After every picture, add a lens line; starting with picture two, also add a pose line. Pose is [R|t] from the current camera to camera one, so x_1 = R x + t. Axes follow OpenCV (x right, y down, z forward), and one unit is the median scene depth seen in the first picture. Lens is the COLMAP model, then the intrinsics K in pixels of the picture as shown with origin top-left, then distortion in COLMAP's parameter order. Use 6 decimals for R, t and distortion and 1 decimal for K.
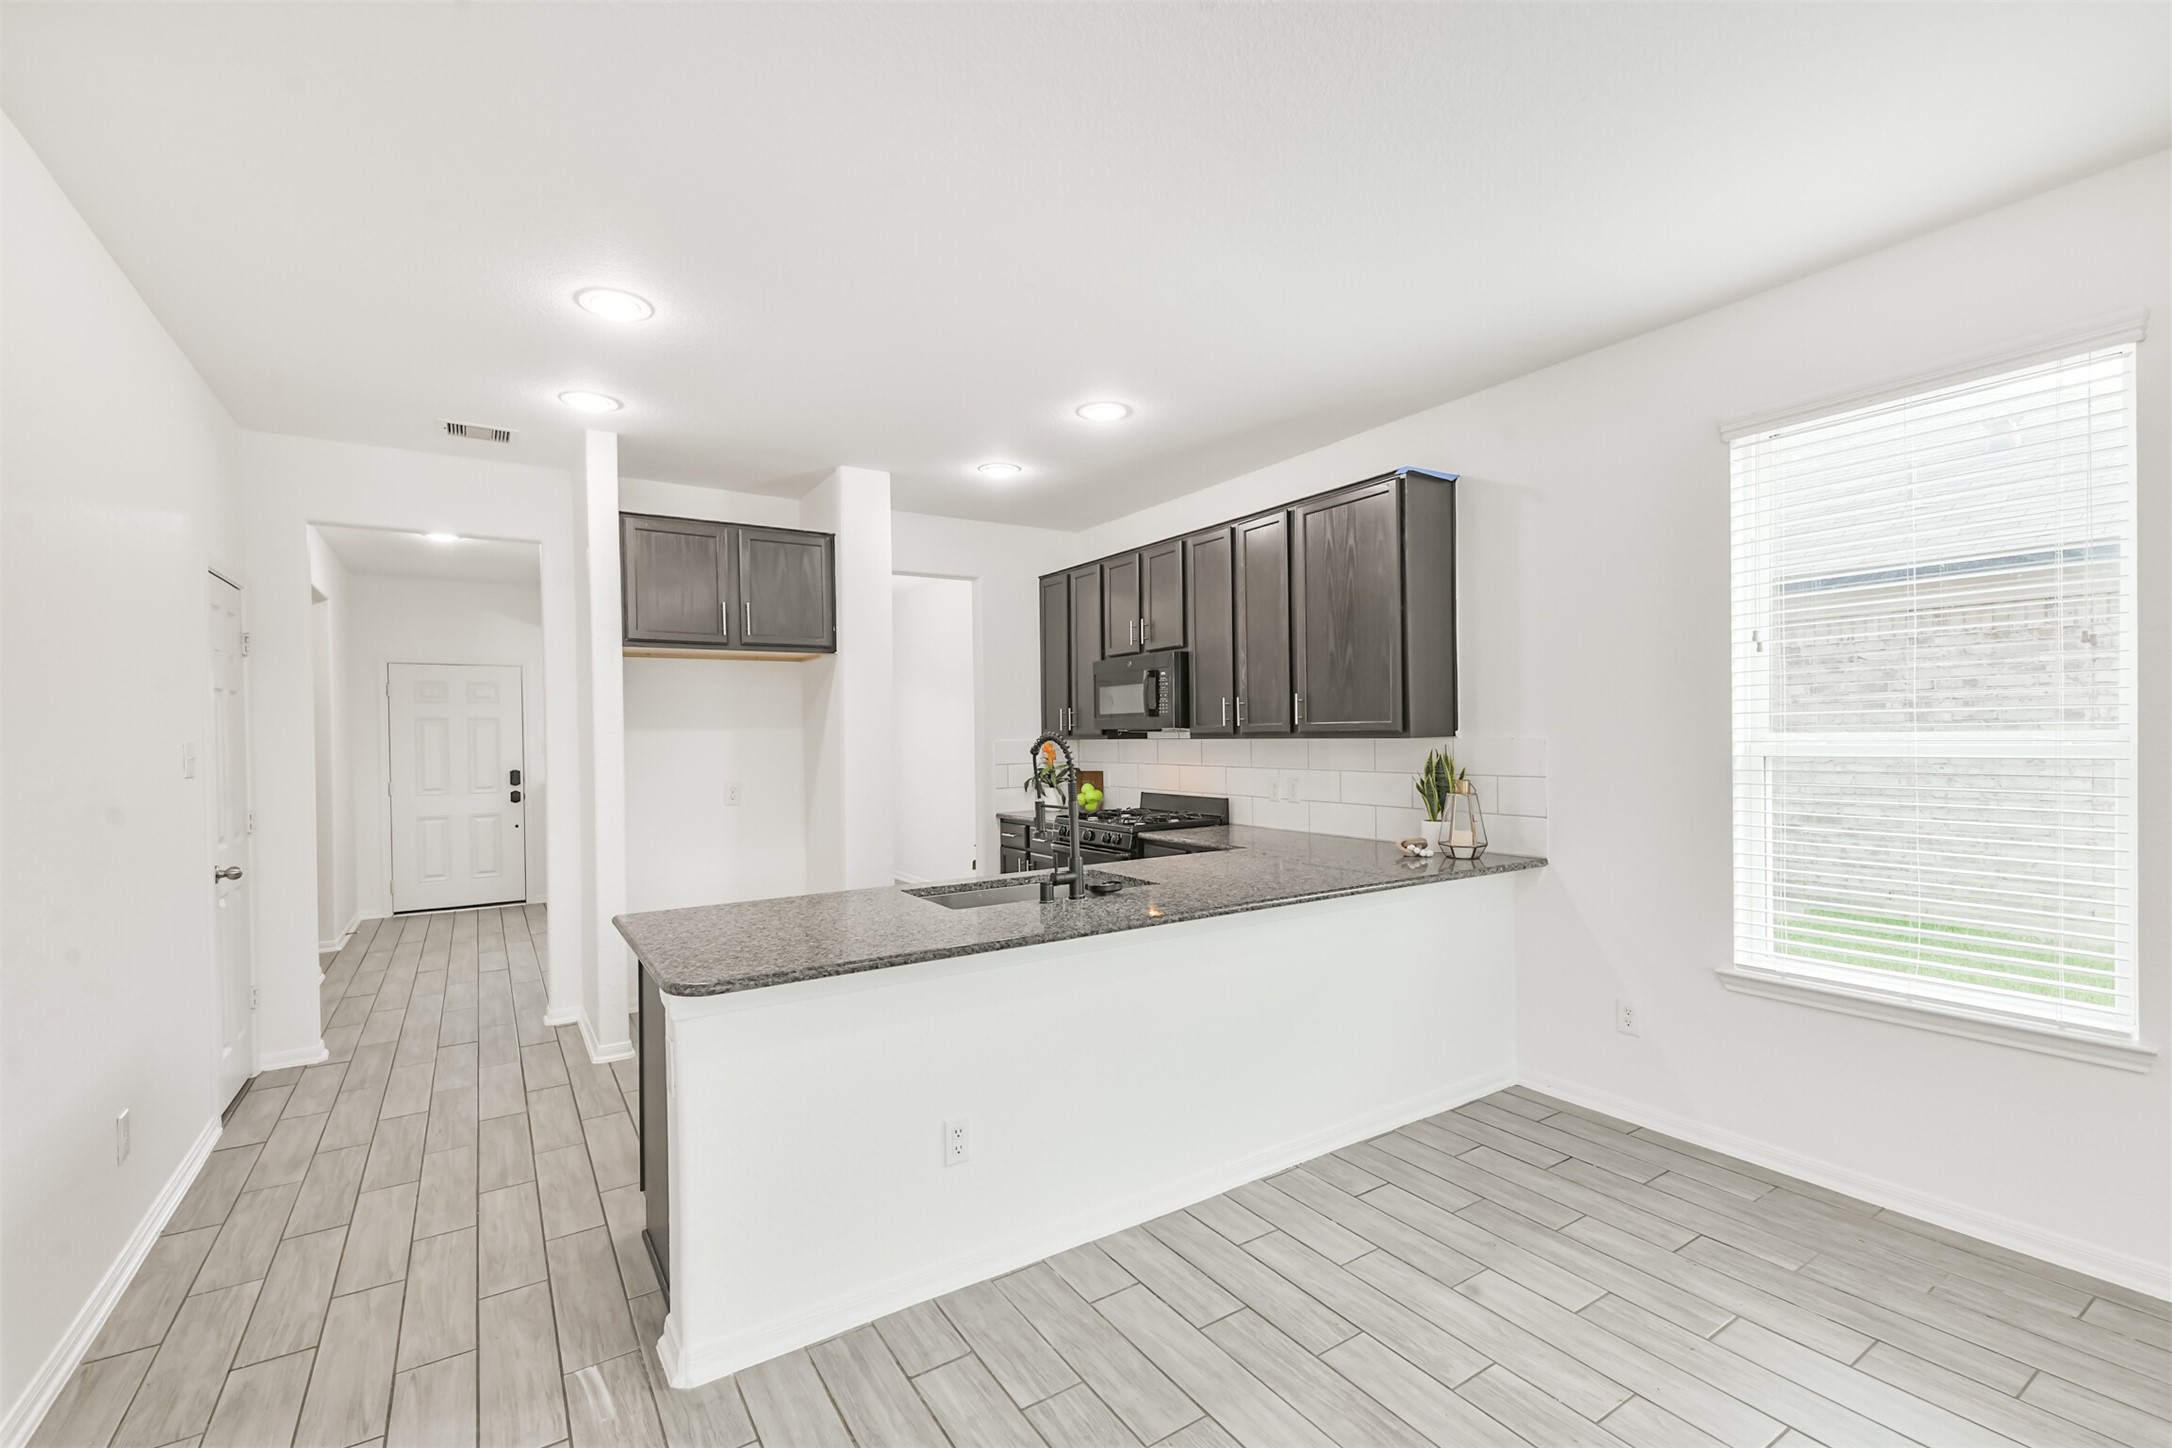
lens RADIAL K [[946.1, 0, 1080.8], [0, 946.1, 744.5], [0, 0, 1]] dist [0.002862, -0.000102]
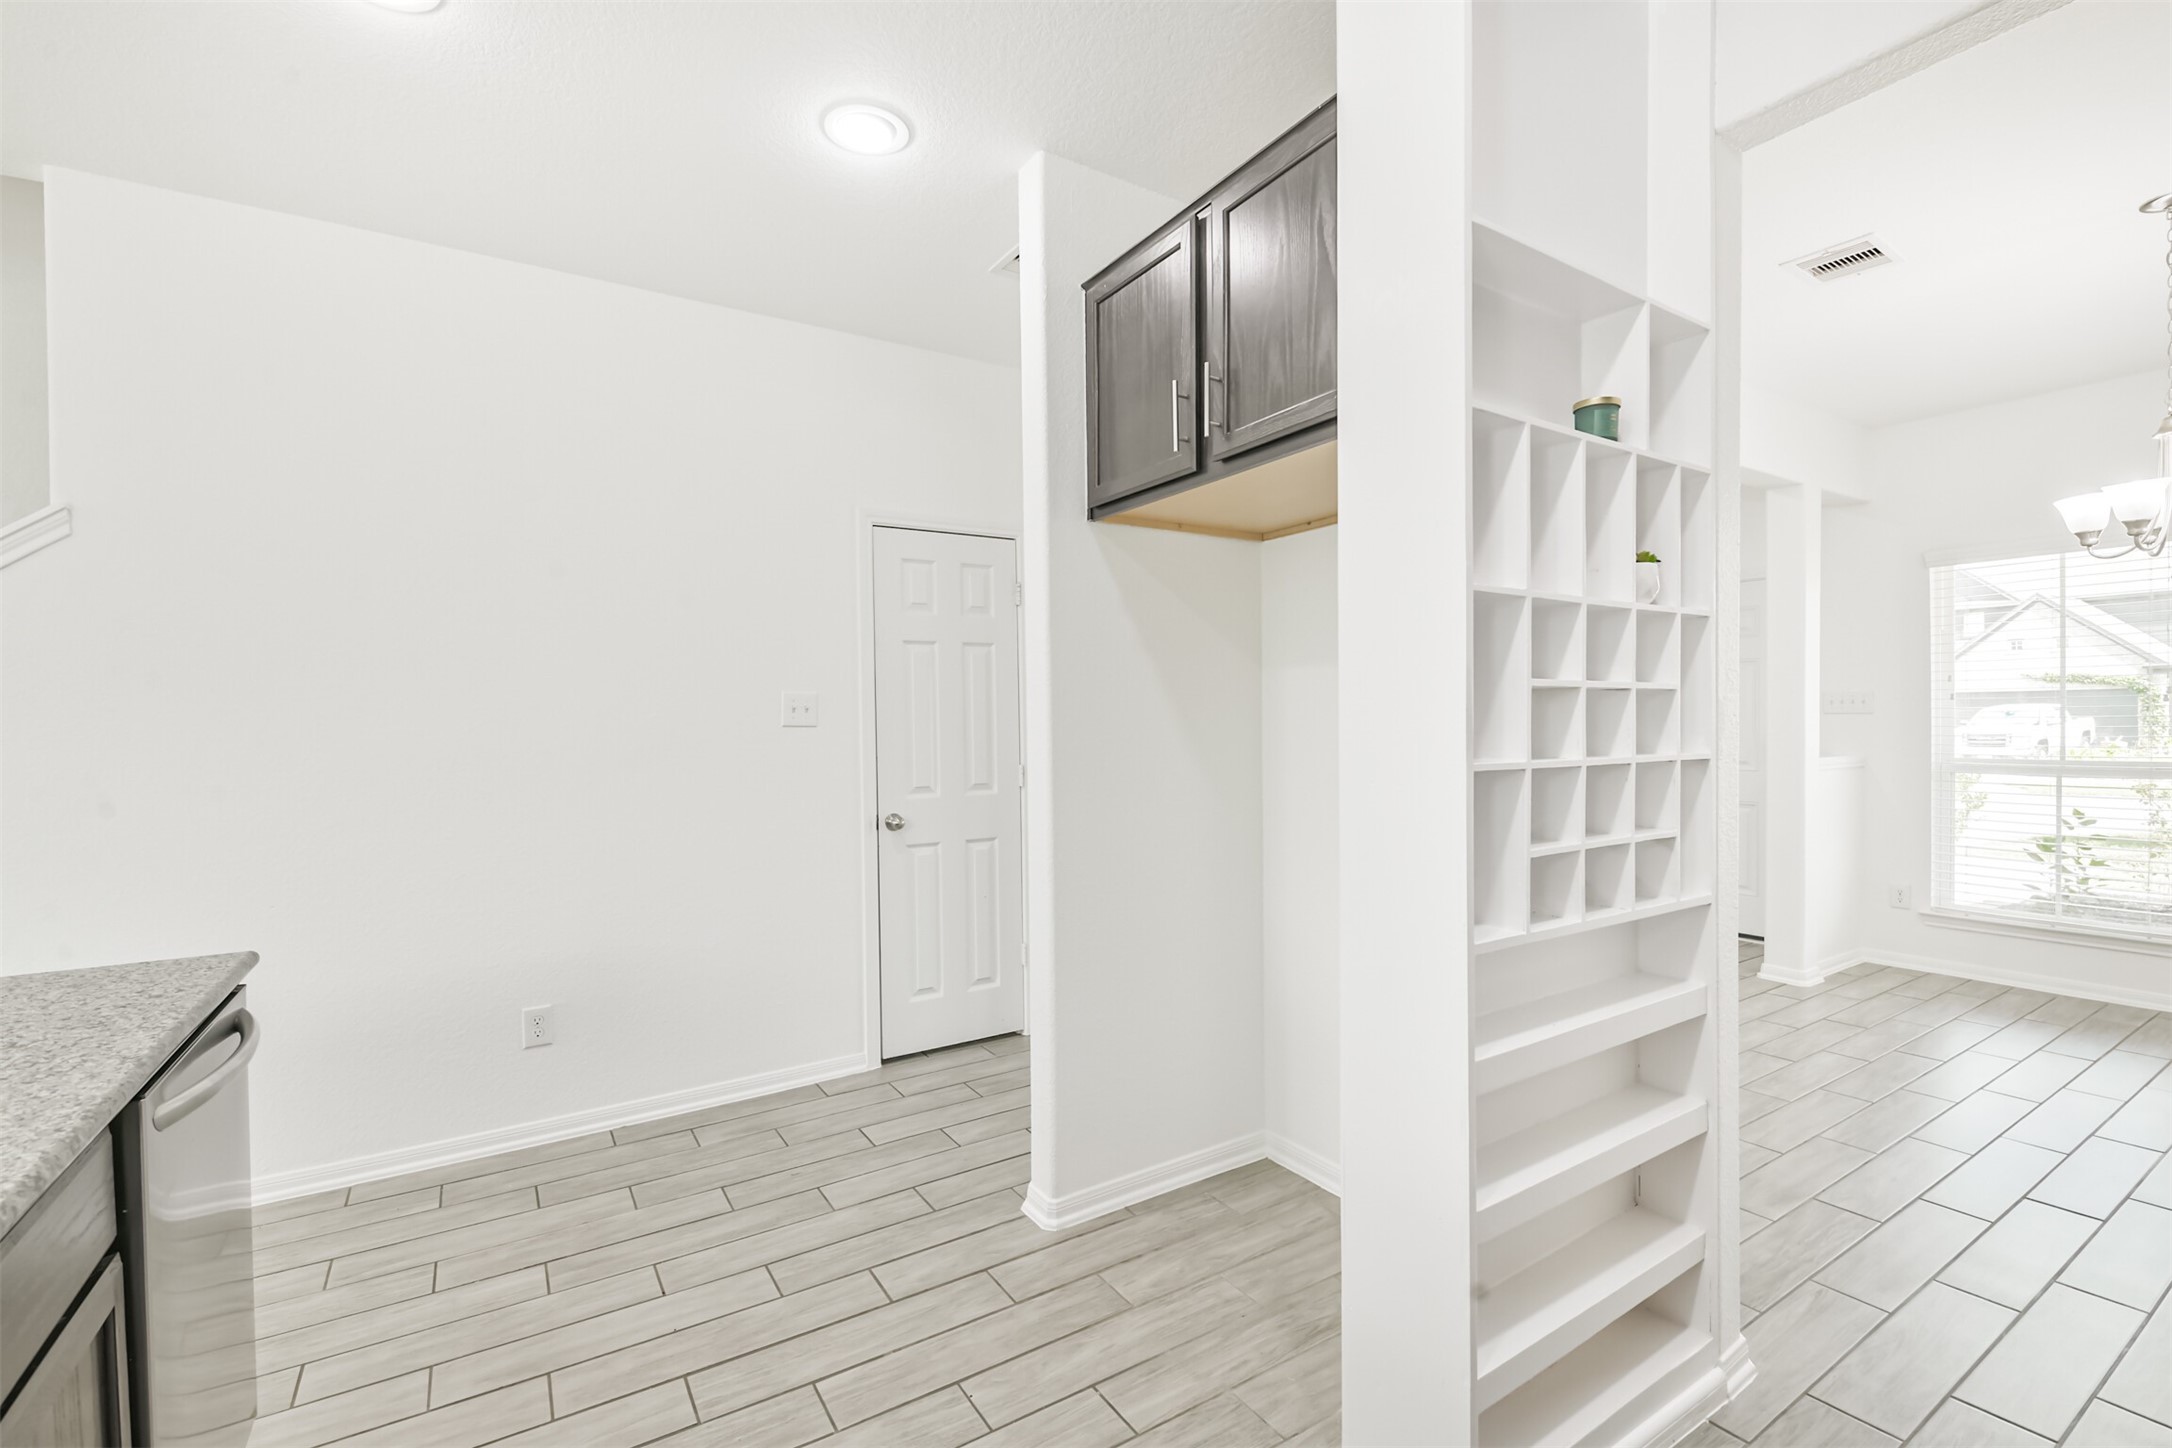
lens RADIAL K [[946.1, 0, 1084.8], [0, 946.1, 729.6], [0, 0, 1]] dist [0.002862, -0.000102]
pose [[-0.002097, 0.011809, -0.999928, 0.124652], [0.001189, 0.999930, 0.011807, 0.026623], [0.999997, -0.001164, -0.002111, 1.331193]]
